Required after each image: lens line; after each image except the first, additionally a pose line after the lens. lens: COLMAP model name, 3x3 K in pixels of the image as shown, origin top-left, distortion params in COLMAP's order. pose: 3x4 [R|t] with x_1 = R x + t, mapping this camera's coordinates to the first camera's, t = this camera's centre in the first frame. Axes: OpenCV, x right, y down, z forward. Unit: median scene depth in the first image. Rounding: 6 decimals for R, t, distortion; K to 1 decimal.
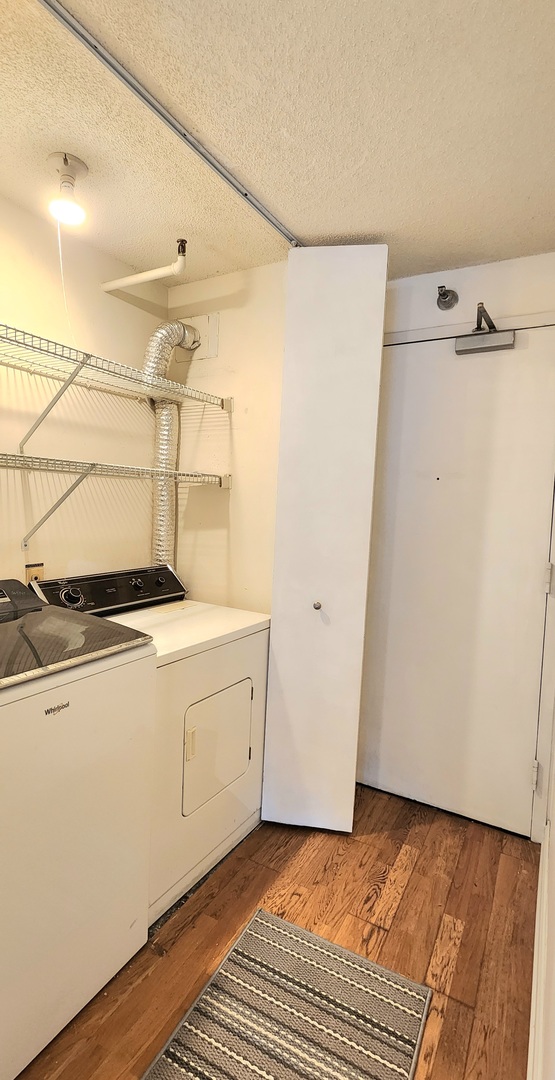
lens RADIAL K [[472.4, 0, 277.8], [0, 472.4, 551.7], [0, 0, 1]] dist [-0.001286, -0.000002]
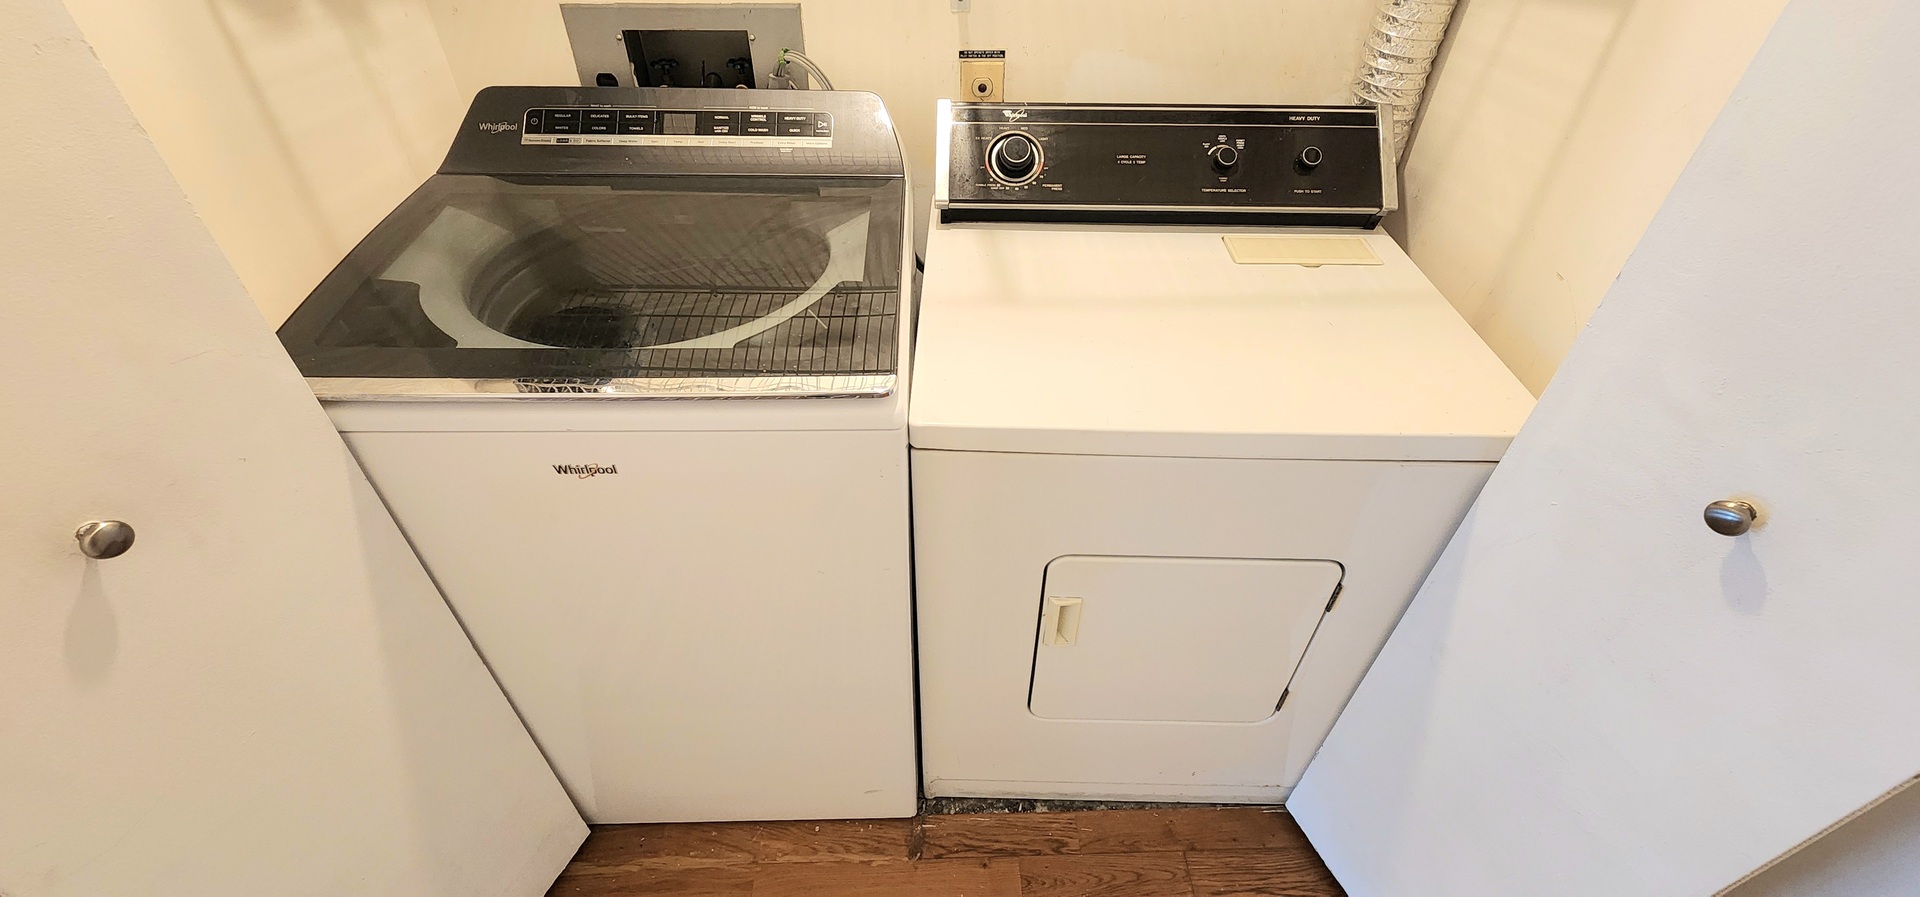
lens RADIAL K [[775.8, 0, 960.0], [0, 775.8, 448.5], [0, 0, 1]] dist [-0.003085, -0.000023]
pose [[0.523160, 0.531573, -0.666134, 0.125209], [-0.082638, 0.809590, 0.581149, -0.089244], [0.848219, -0.248986, 0.467473, 0.591225]]
